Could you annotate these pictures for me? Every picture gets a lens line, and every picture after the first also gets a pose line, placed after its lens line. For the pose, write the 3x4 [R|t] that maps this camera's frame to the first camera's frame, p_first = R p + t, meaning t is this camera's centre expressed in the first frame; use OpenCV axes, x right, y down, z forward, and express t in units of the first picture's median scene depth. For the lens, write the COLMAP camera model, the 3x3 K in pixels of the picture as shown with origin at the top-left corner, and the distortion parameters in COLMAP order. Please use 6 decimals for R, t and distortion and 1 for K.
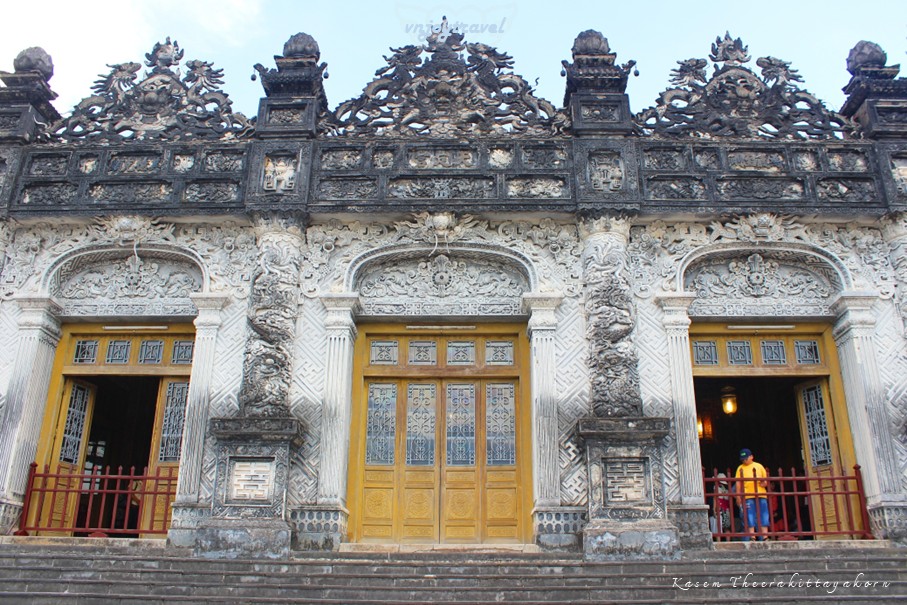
lens RADIAL K [[763.9, 0, 453.3], [0, 763.9, 304.1], [0, 0, 1]] dist [-0.127646, 0.055354]
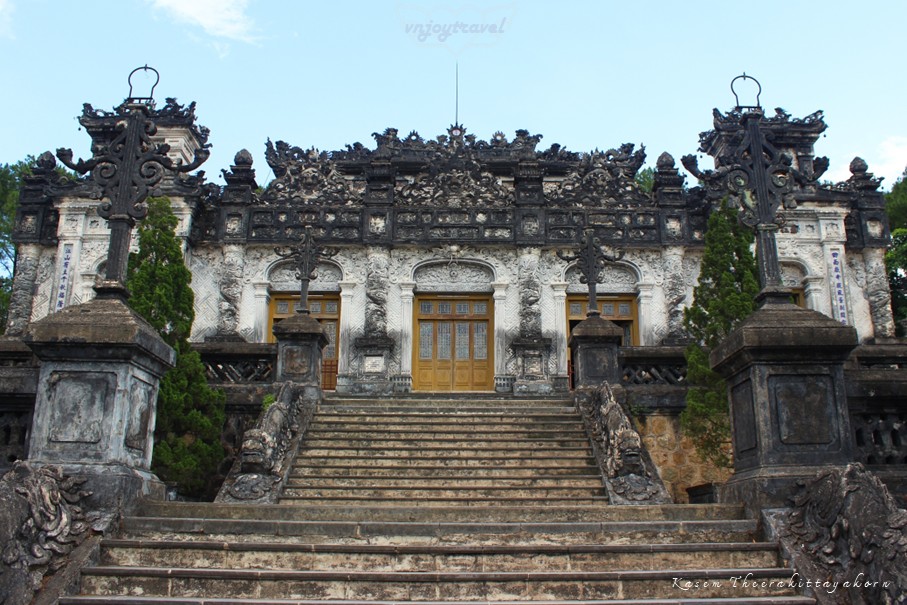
lens RADIAL K [[859.5, 0, 473.1], [0, 859.5, 282.4], [0, 0, 1]] dist [-0.118758, 0.000000]
pose [[0.999099, 0.004980, 0.042158, -0.063320], [-0.008065, 0.997276, 0.073324, -0.190011], [-0.041678, -0.073597, 0.996417, -1.440929]]
